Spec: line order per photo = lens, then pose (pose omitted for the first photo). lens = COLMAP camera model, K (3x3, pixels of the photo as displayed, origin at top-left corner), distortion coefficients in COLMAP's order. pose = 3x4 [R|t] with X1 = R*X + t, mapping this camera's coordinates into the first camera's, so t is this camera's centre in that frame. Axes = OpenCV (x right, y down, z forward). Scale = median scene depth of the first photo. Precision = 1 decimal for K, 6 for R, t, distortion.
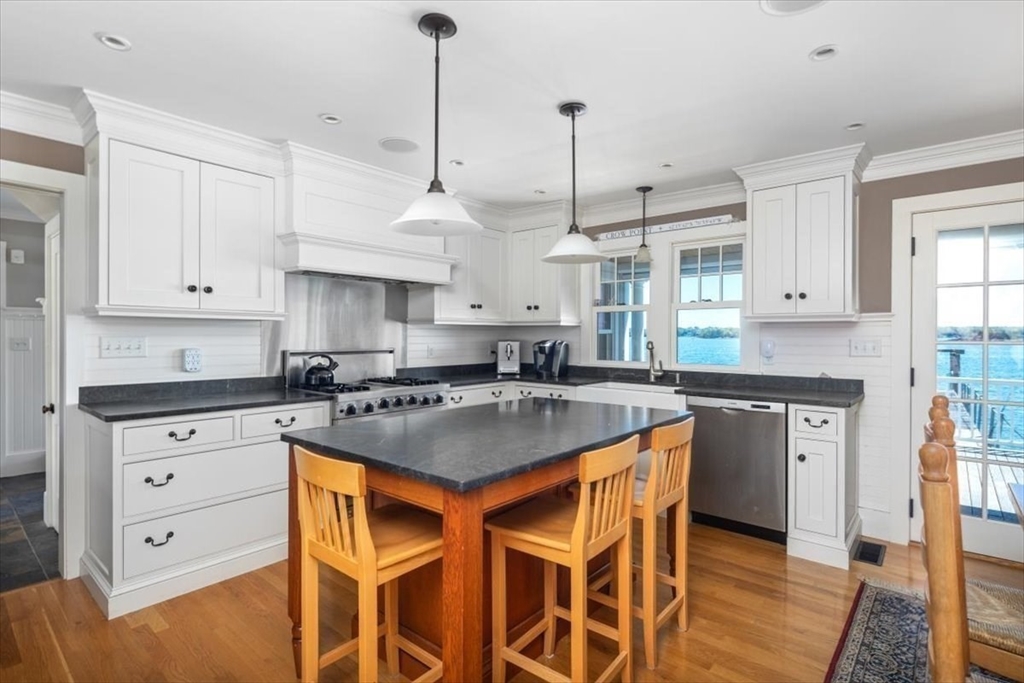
lens RADIAL K [[502.3, 0, 520.0], [0, 502.3, 338.2], [0, 0, 1]] dist [0.000143, -0.003538]
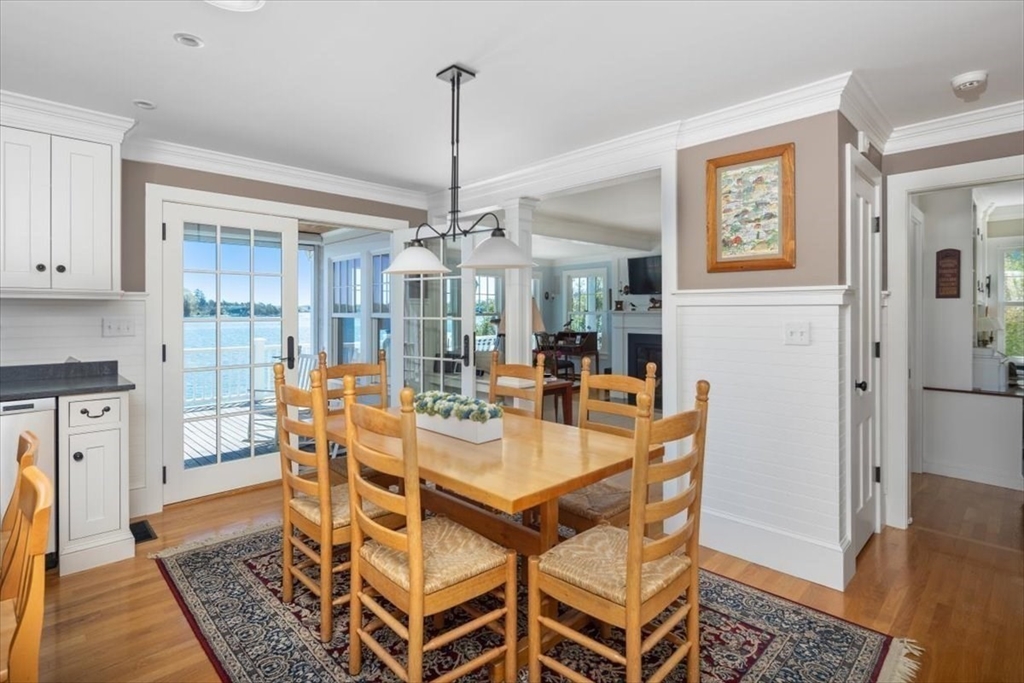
lens RADIAL K [[502.3, 0, 507.9], [0, 502.3, 311.2], [0, 0, 1]] dist [0.000143, -0.003538]
pose [[0.093577, -0.002900, 0.995608, -0.234282], [0.003623, 0.999990, 0.002572, -0.013134], [-0.995605, 0.003366, 0.093587, 0.176121]]
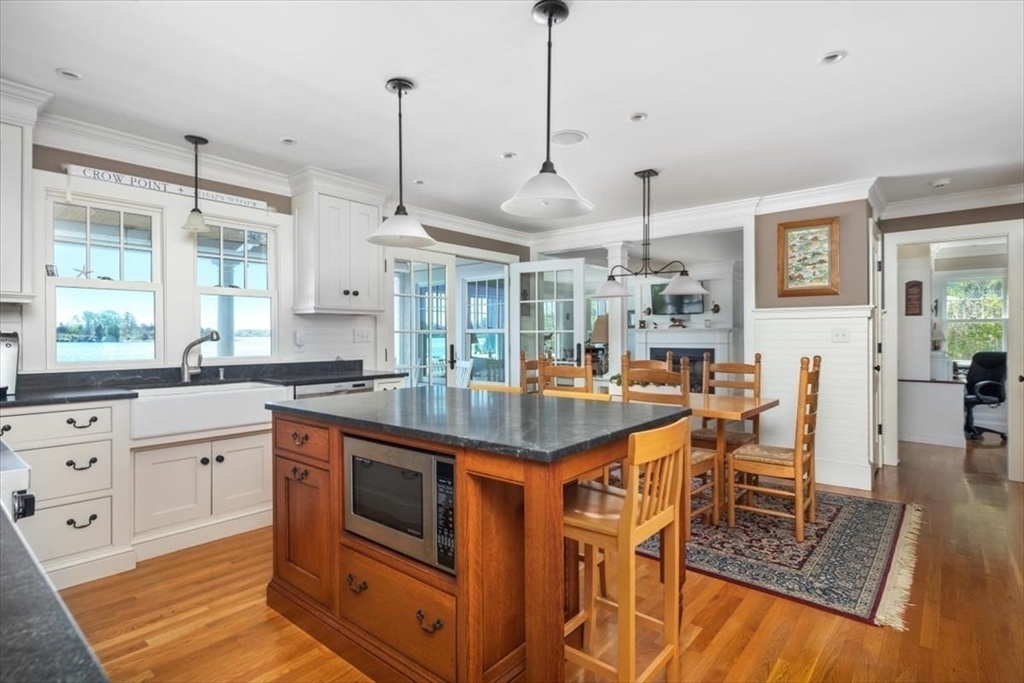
lens RADIAL K [[502.3, 0, 510.9], [0, 502.3, 335.1], [0, 0, 1]] dist [0.000143, -0.003538]
pose [[0.010075, -0.003815, 0.999942, -0.722845], [0.006929, 0.999969, 0.003745, 0.017106], [-0.999925, 0.006891, 0.010101, 0.656617]]
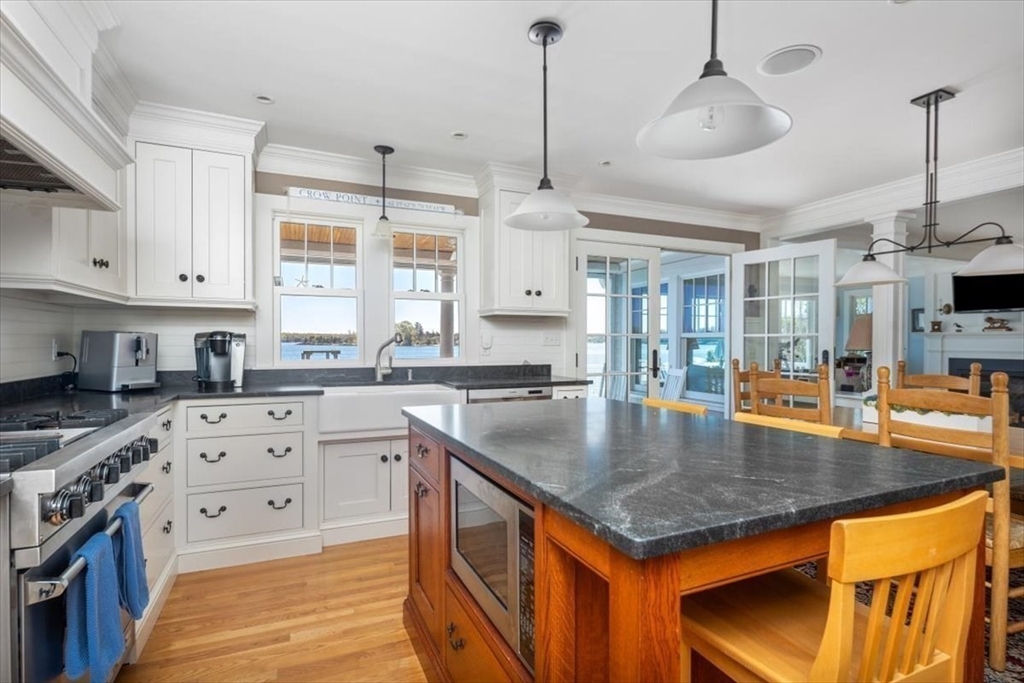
lens RADIAL K [[502.3, 0, 511.9], [0, 502.3, 348.1], [0, 0, 1]] dist [0.000143, -0.003538]
pose [[0.447909, -0.014985, 0.893954, -0.536489], [0.003966, 0.999883, 0.014774, 0.025590], [-0.894070, -0.003072, 0.447916, 0.581909]]
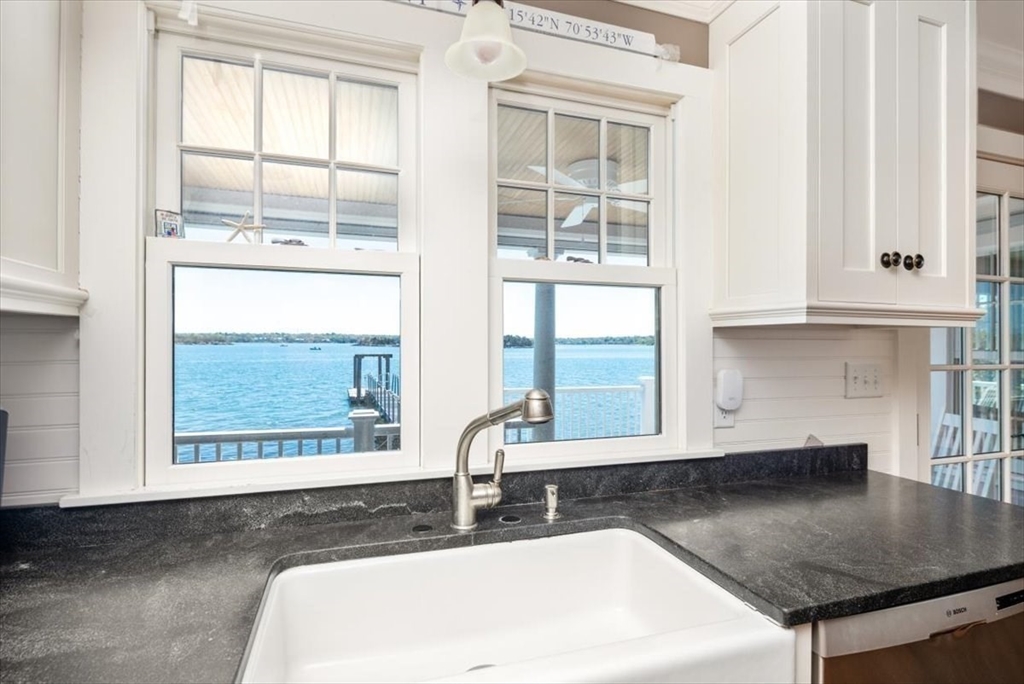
lens RADIAL K [[502.3, 0, 520.7], [0, 502.3, 343.0], [0, 0, 1]] dist [0.000143, -0.003538]
pose [[0.521356, -0.001048, 0.853339, 0.068168], [-0.000836, 0.999998, 0.001739, -0.021927], [-0.853339, -0.001620, 0.521354, 1.146938]]
